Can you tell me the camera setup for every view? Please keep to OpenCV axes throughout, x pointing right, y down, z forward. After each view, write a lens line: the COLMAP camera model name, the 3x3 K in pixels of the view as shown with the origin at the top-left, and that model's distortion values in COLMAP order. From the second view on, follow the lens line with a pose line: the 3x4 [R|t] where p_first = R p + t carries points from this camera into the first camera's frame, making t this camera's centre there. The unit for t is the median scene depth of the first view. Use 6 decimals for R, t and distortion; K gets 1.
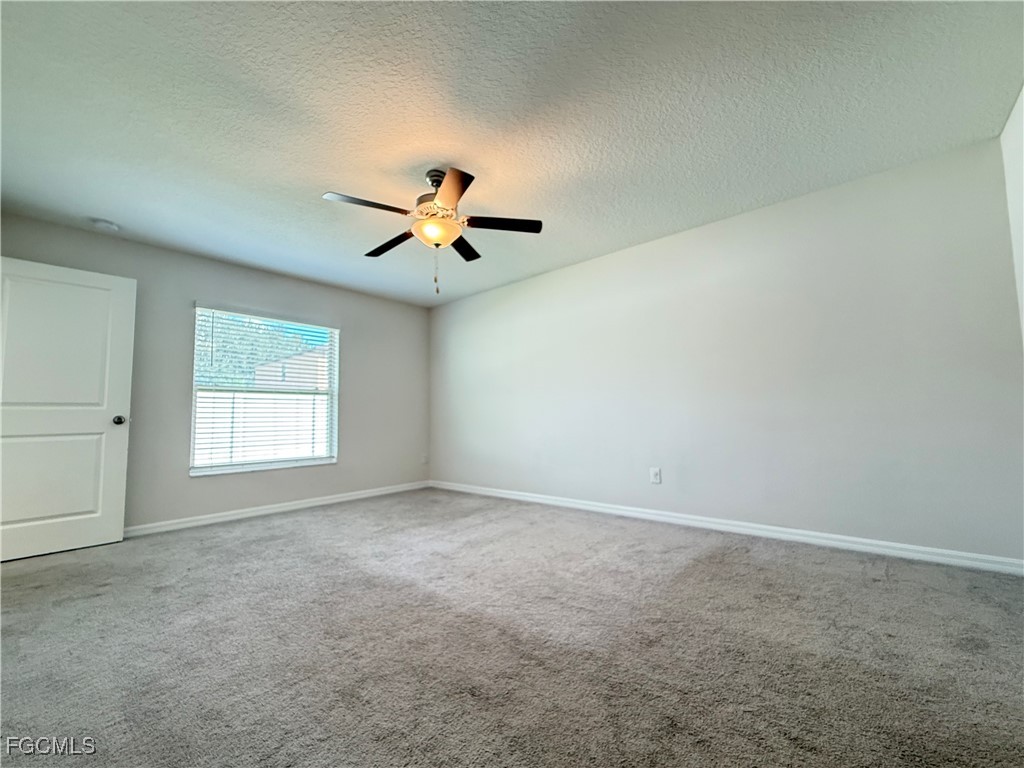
lens RADIAL K [[411.8, 0, 511.0], [0, 411.8, 389.5], [0, 0, 1]] dist [0.003421, 0.000247]
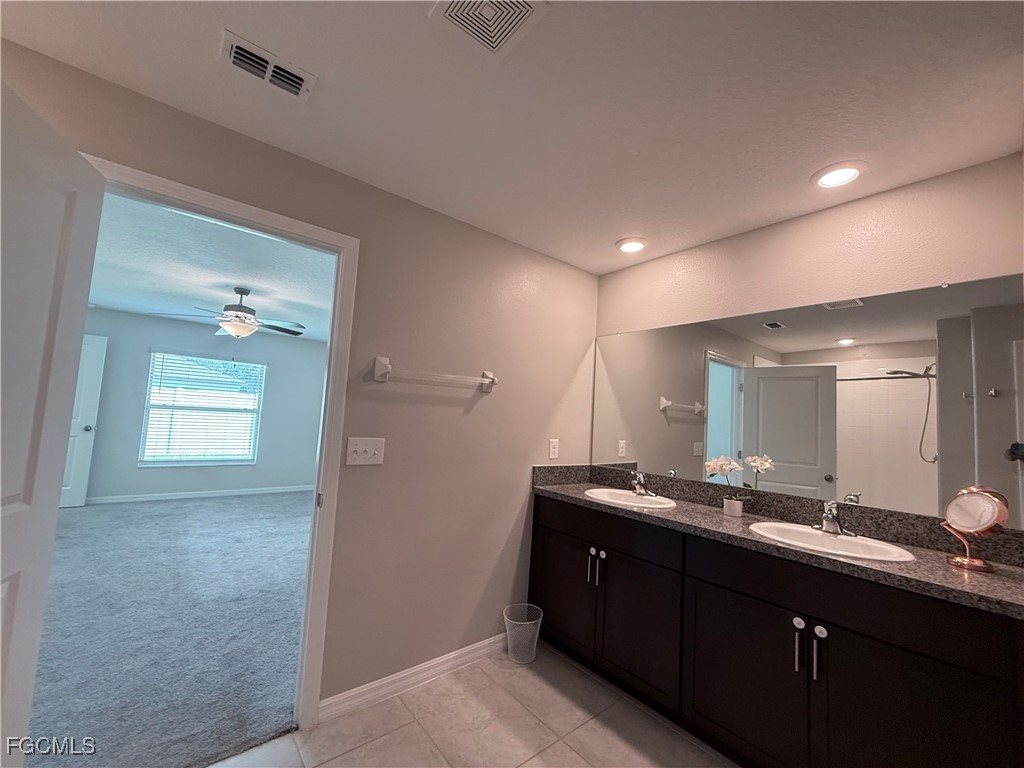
lens RADIAL K [[411.8, 0, 507.3], [0, 411.8, 385.6], [0, 0, 1]] dist [0.003421, 0.000247]
pose [[0.983276, 0.059164, -0.172245, 0.862047], [-0.061129, 0.998111, -0.006118, -0.173057], [0.171558, 0.016545, 0.985035, -0.265538]]
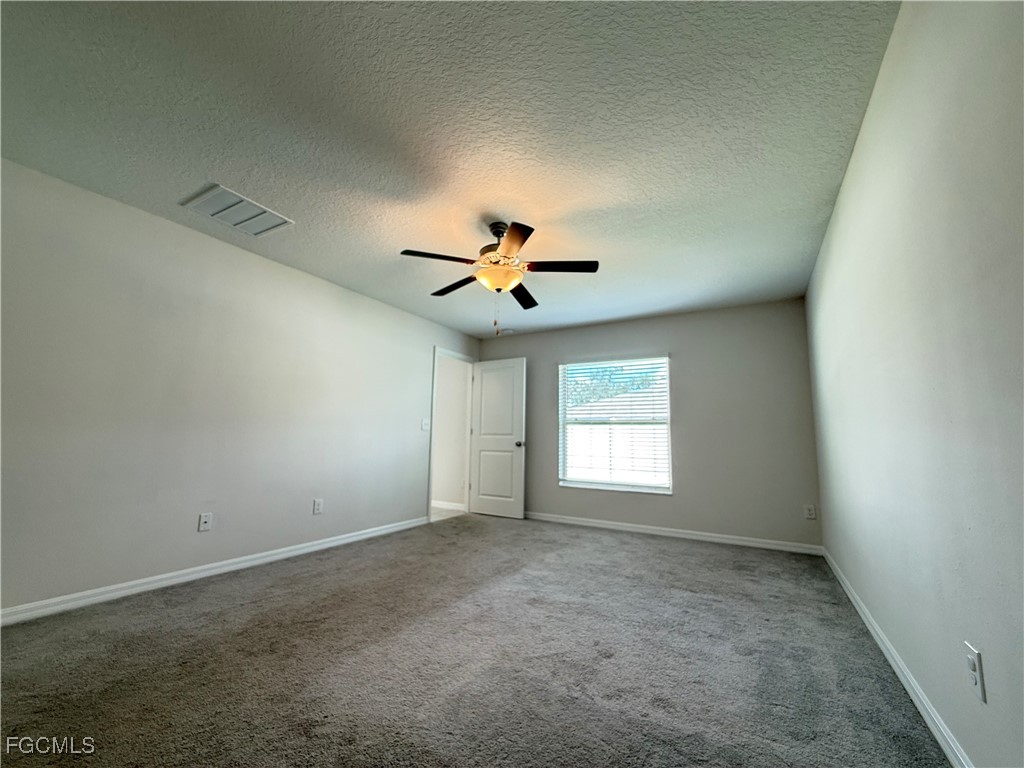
lens RADIAL K [[411.8, 0, 511.3], [0, 411.8, 381.0], [0, 0, 1]] dist [0.003421, 0.000247]
pose [[0.188893, -0.120081, -0.974628, 0.684933], [0.046931, 0.992465, -0.113183, 0.008386], [0.980876, -0.024361, 0.193105, 0.651535]]
